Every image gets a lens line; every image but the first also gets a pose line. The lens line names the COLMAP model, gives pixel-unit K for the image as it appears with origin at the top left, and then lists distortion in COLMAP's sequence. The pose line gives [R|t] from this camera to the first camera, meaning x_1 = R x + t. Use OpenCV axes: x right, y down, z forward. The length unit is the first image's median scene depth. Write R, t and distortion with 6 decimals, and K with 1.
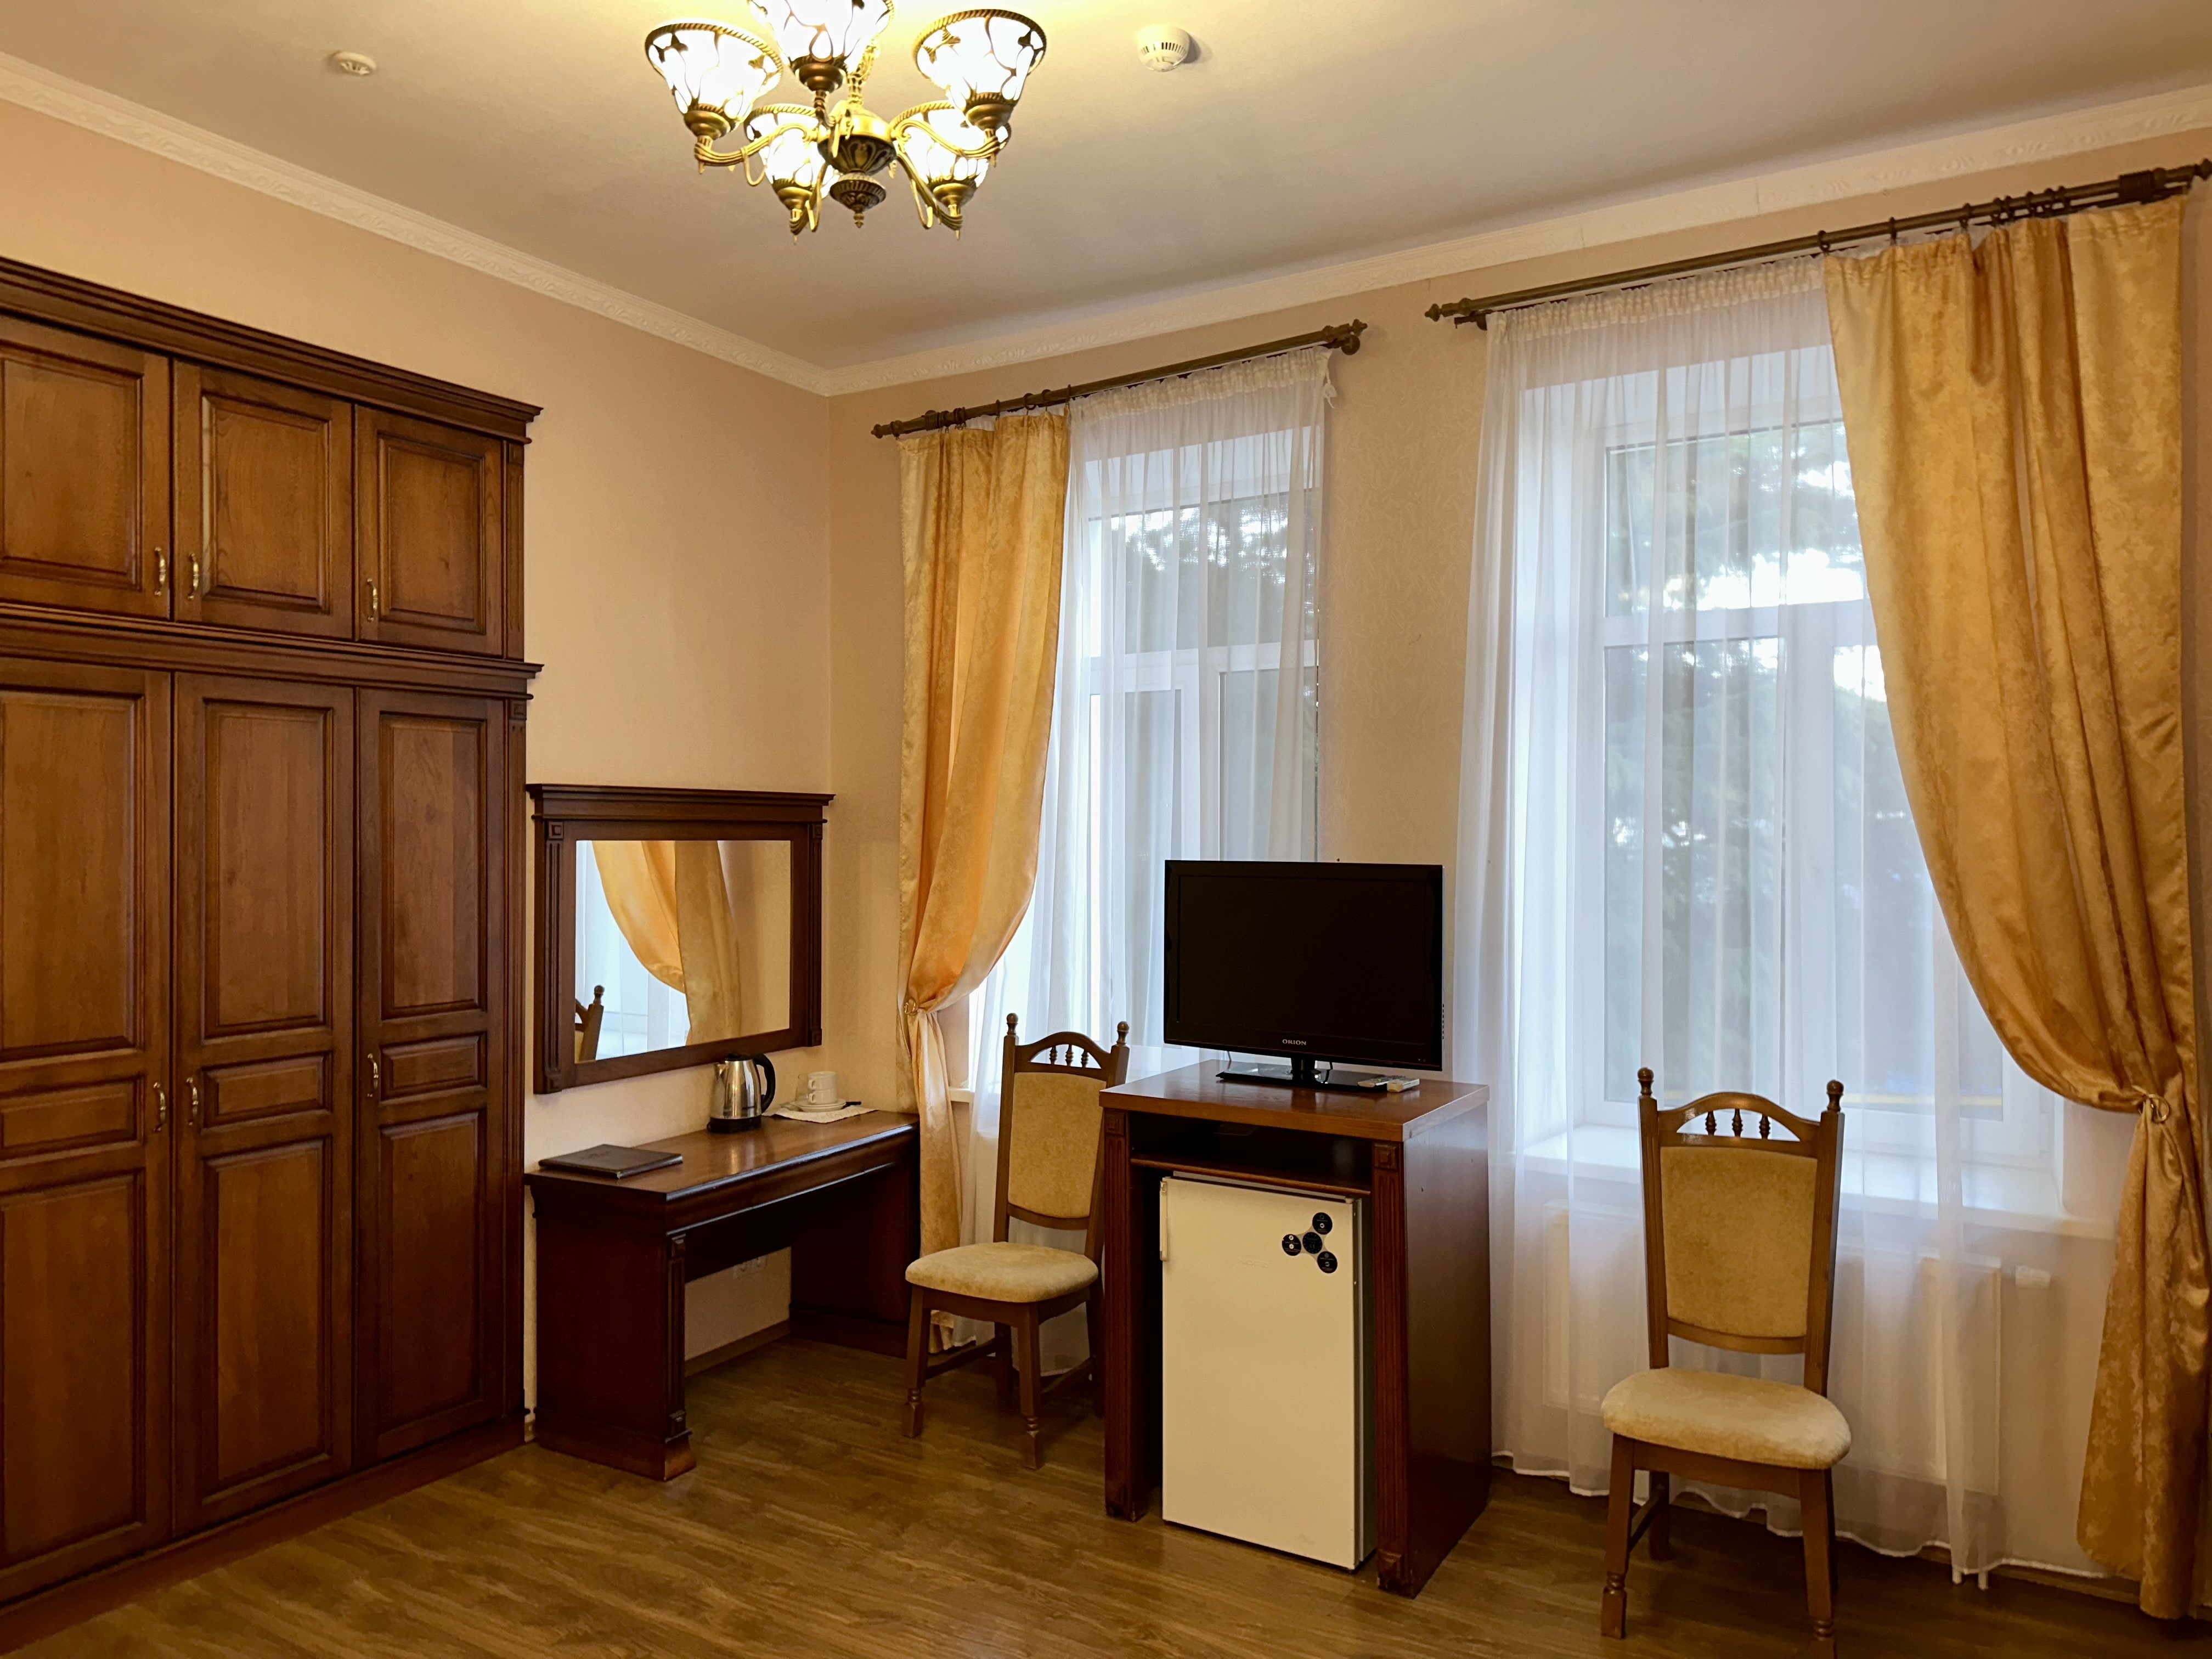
lens RADIAL K [[1530.3, 0, 1099.4], [0, 1530.3, 828.0], [0, 0, 1]] dist [0.101550, -0.138730]
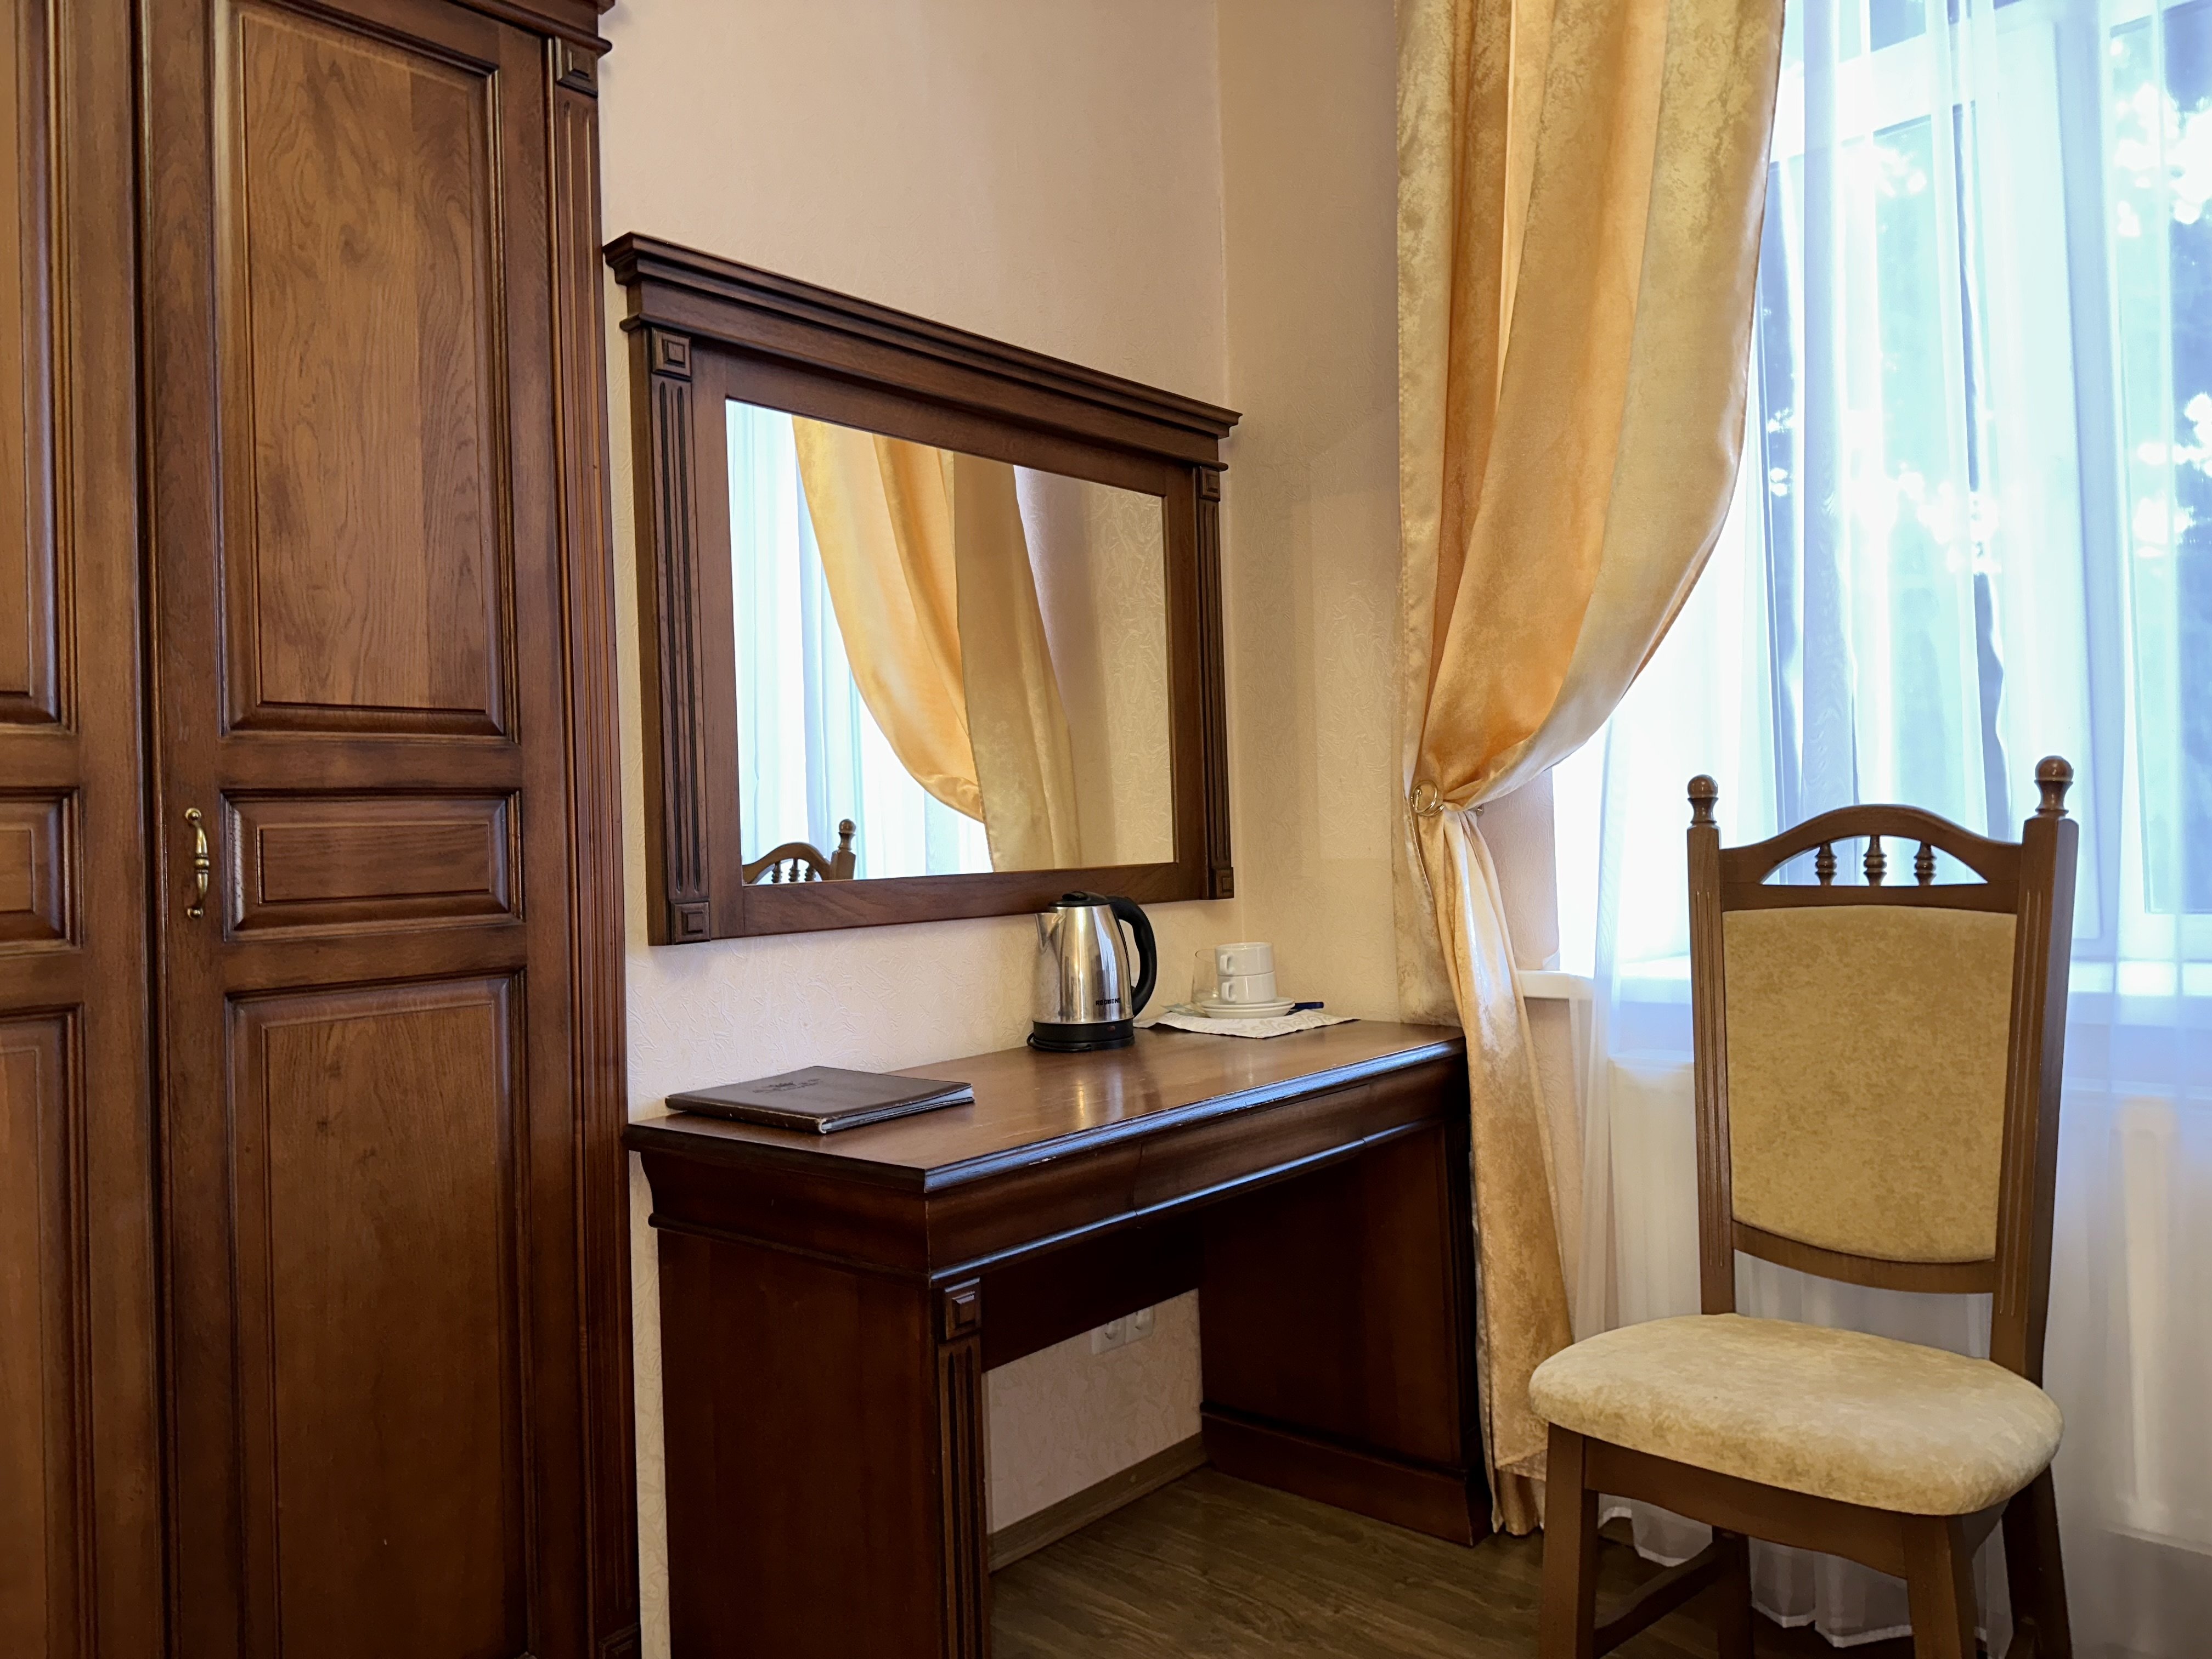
lens RADIAL K [[1534.7, 0, 1073.9], [0, 1534.7, 791.2], [0, 0, 1]] dist [0.133135, -0.167999]
pose [[0.974848, -0.041972, -0.218883, -0.145833], [0.037124, 0.998967, -0.026215, 0.143471], [0.219757, 0.017430, 0.975399, 0.590973]]
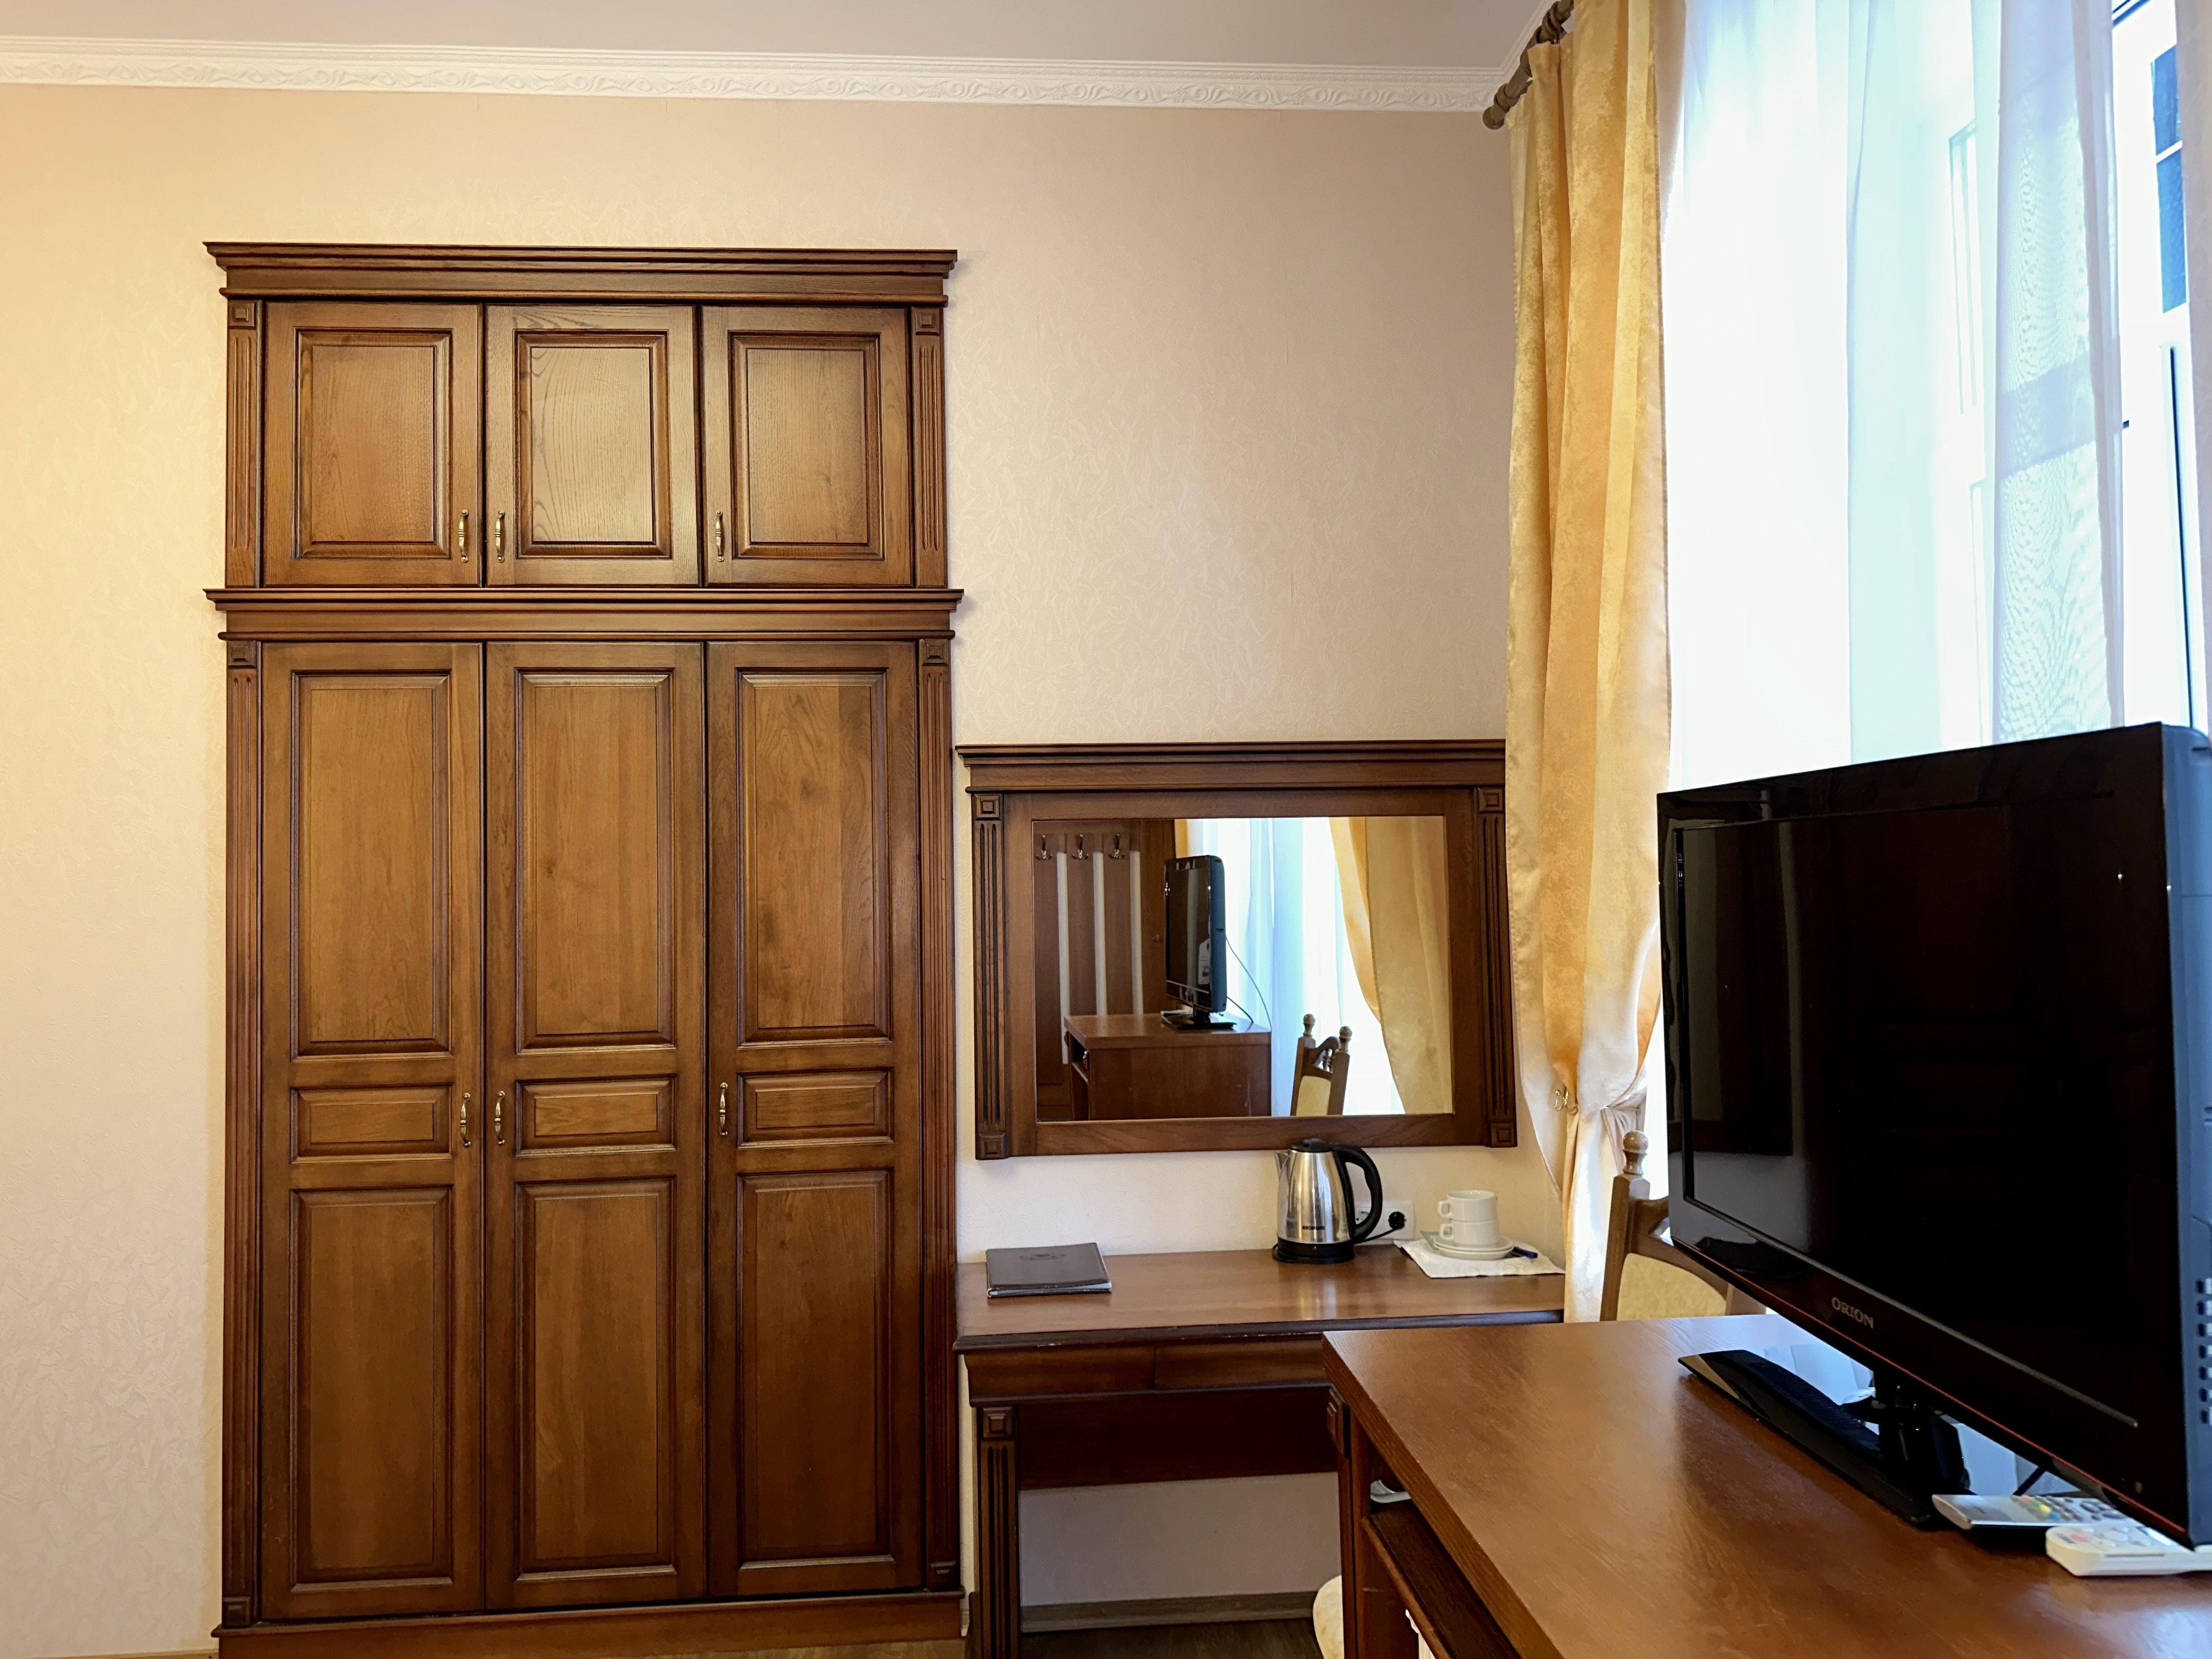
lens RADIAL K [[1533.2, 0, 1106.0], [0, 1533.2, 829.5], [0, 0, 1]] dist [0.199026, -0.367196]
pose [[0.576147, -0.043505, -0.816187, 0.291885], [0.021219, 0.999042, -0.038274, 0.042432], [0.817070, 0.004733, 0.576518, 0.618907]]
